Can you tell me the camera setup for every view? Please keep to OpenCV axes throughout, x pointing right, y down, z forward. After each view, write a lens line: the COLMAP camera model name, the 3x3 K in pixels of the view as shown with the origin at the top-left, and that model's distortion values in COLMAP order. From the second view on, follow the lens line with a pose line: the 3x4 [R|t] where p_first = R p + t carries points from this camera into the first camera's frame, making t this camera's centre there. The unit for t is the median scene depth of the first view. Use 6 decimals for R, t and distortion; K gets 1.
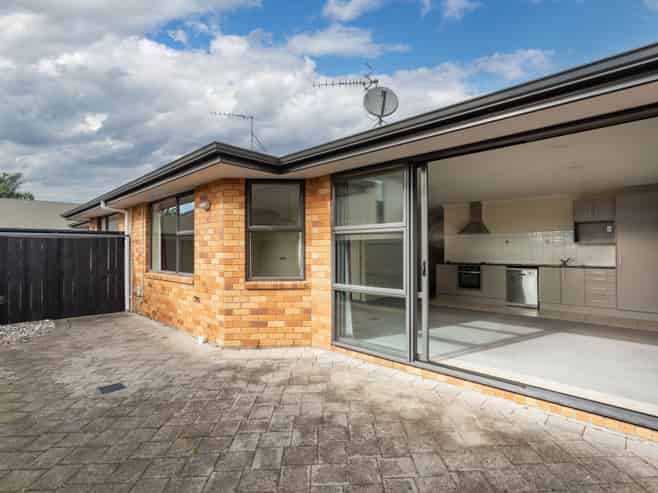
lens RADIAL K [[333.6, 0, 323.0], [0, 333.6, 248.9], [0, 0, 1]] dist [-0.001197, 0.000560]
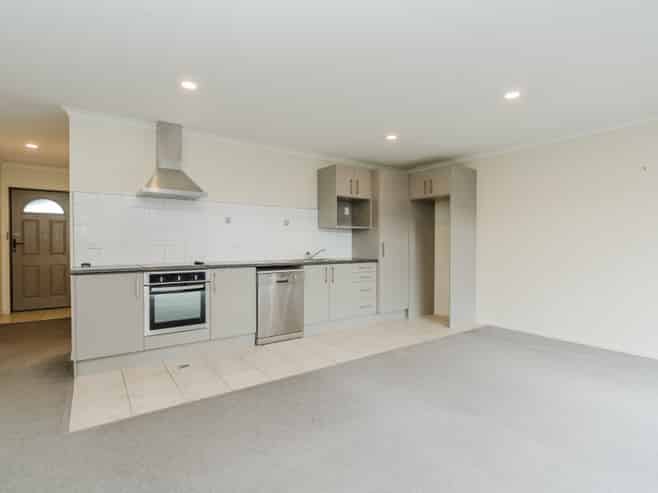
lens RADIAL K [[333.6, 0, 323.0], [0, 333.6, 248.9], [0, 0, 1]] dist [-0.001197, 0.000560]
pose [[0.196939, -0.017858, 0.980253, 0.070372], [-0.010753, 0.999735, 0.020373, 0.011515], [-0.980357, -0.014553, 0.196695, 0.763268]]
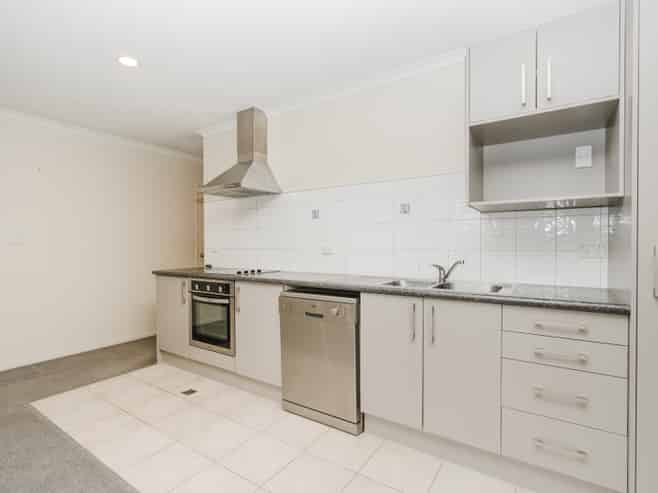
lens RADIAL K [[333.6, 0, 323.0], [0, 333.6, 248.9], [0, 0, 1]] dist [-0.001197, 0.000560]
pose [[0.984833, -0.000760, 0.173503, 0.506416], [-0.002582, 0.999815, 0.019037, 0.009669], [-0.173485, -0.019197, 0.984649, 0.647712]]
